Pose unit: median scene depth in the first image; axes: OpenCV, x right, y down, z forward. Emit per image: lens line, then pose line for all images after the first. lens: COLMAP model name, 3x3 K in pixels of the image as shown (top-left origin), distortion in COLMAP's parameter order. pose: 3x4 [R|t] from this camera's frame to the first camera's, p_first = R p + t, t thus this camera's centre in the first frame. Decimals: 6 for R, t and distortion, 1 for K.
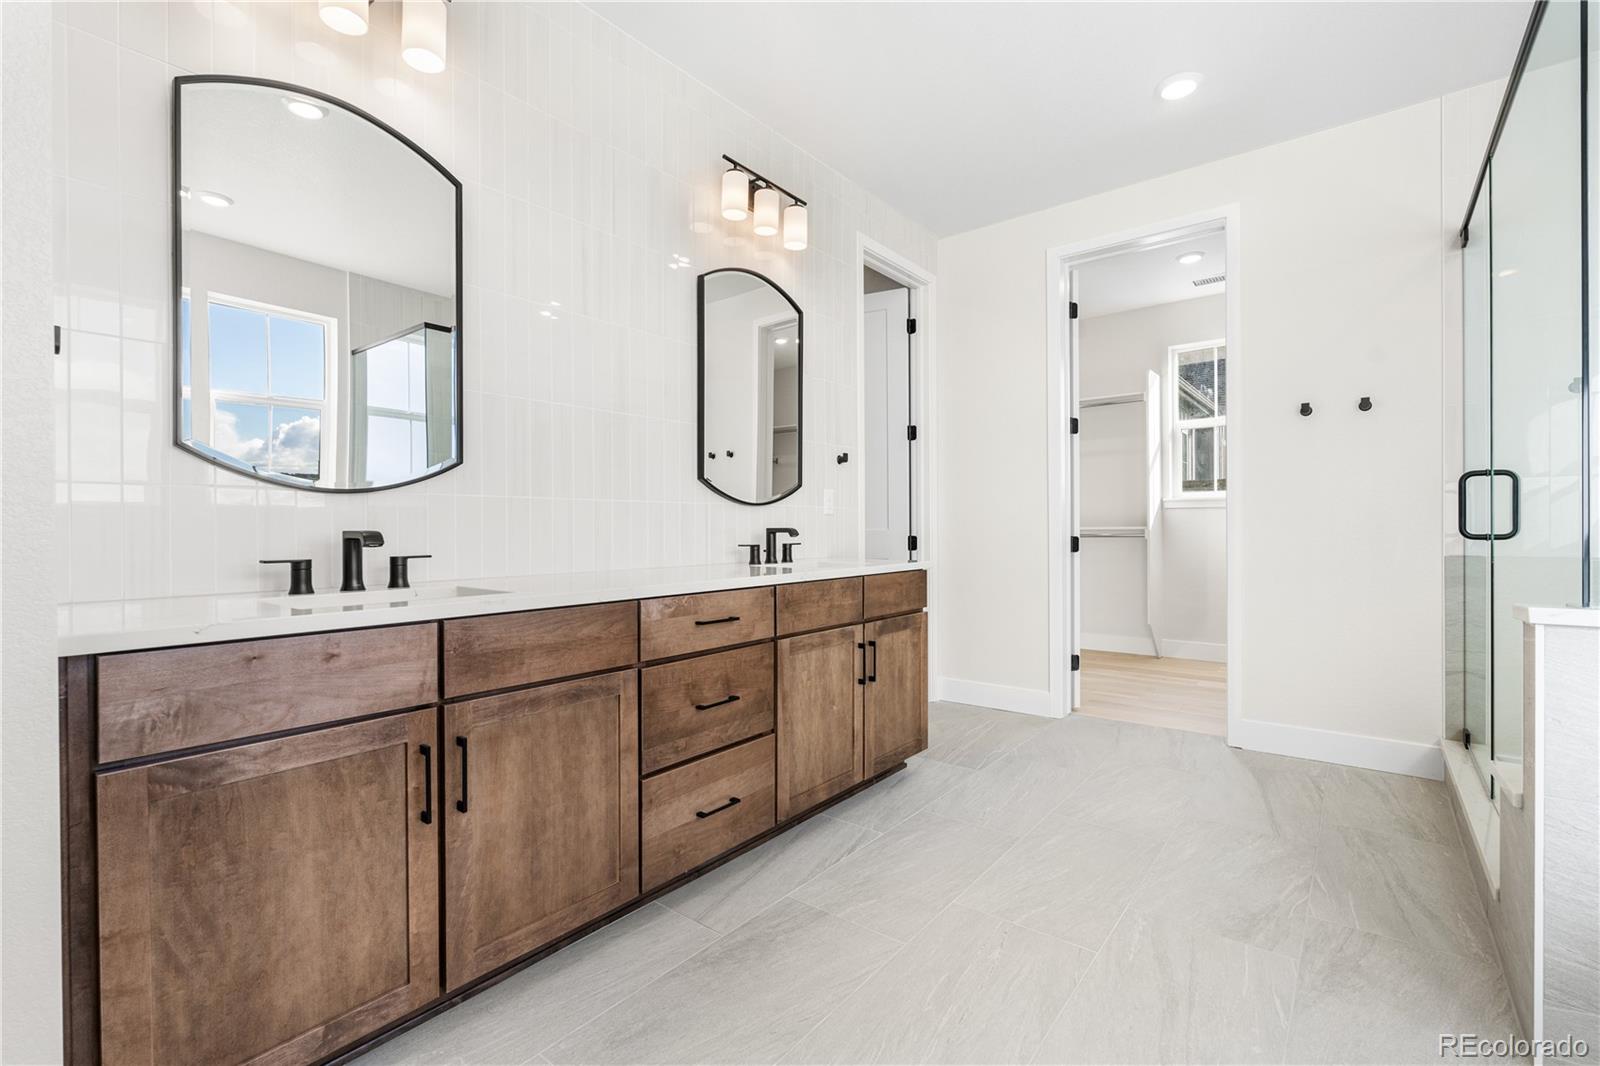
lens RADIAL K [[712.4, 0, 799.0], [0, 712.4, 532.3], [0, 0, 1]] dist [-0.003749, -0.000037]
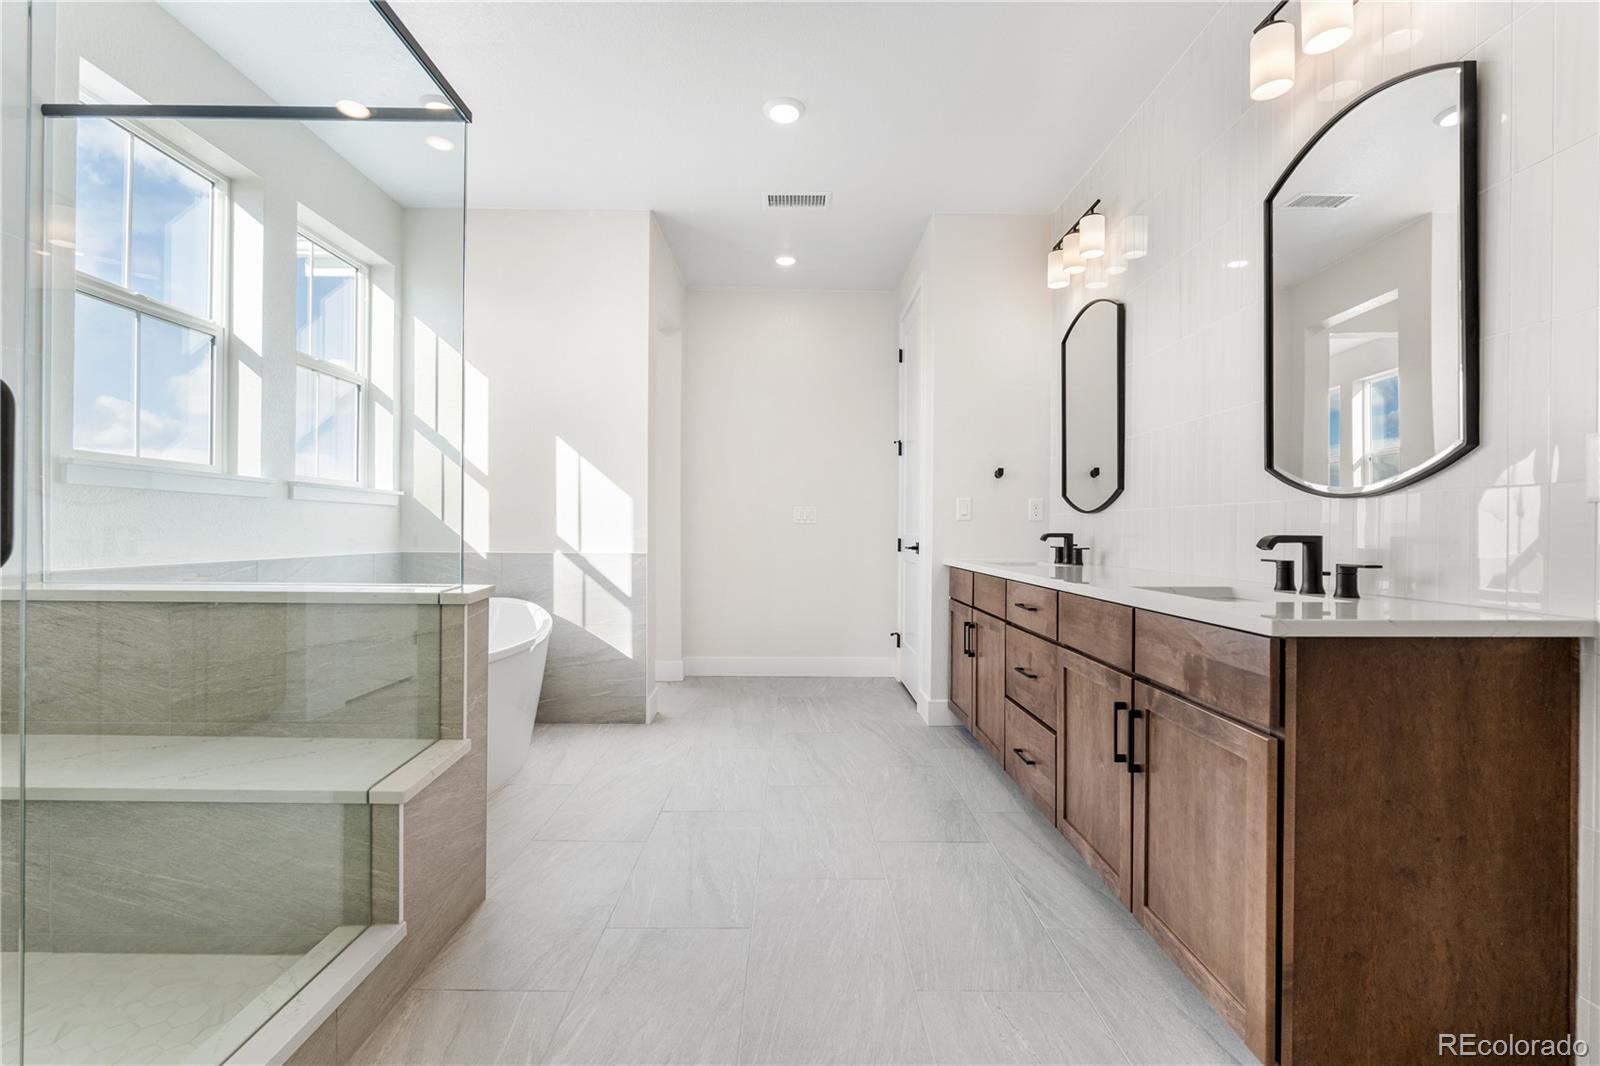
lens RADIAL K [[712.4, 0, 799.0], [0, 712.4, 532.3], [0, 0, 1]] dist [-0.003749, -0.000037]
pose [[-0.779037, 0.000622, -0.626978, 0.776820], [-0.006646, 0.999935, 0.009250, -0.014501], [0.626943, 0.011373, -0.778982, 1.363562]]
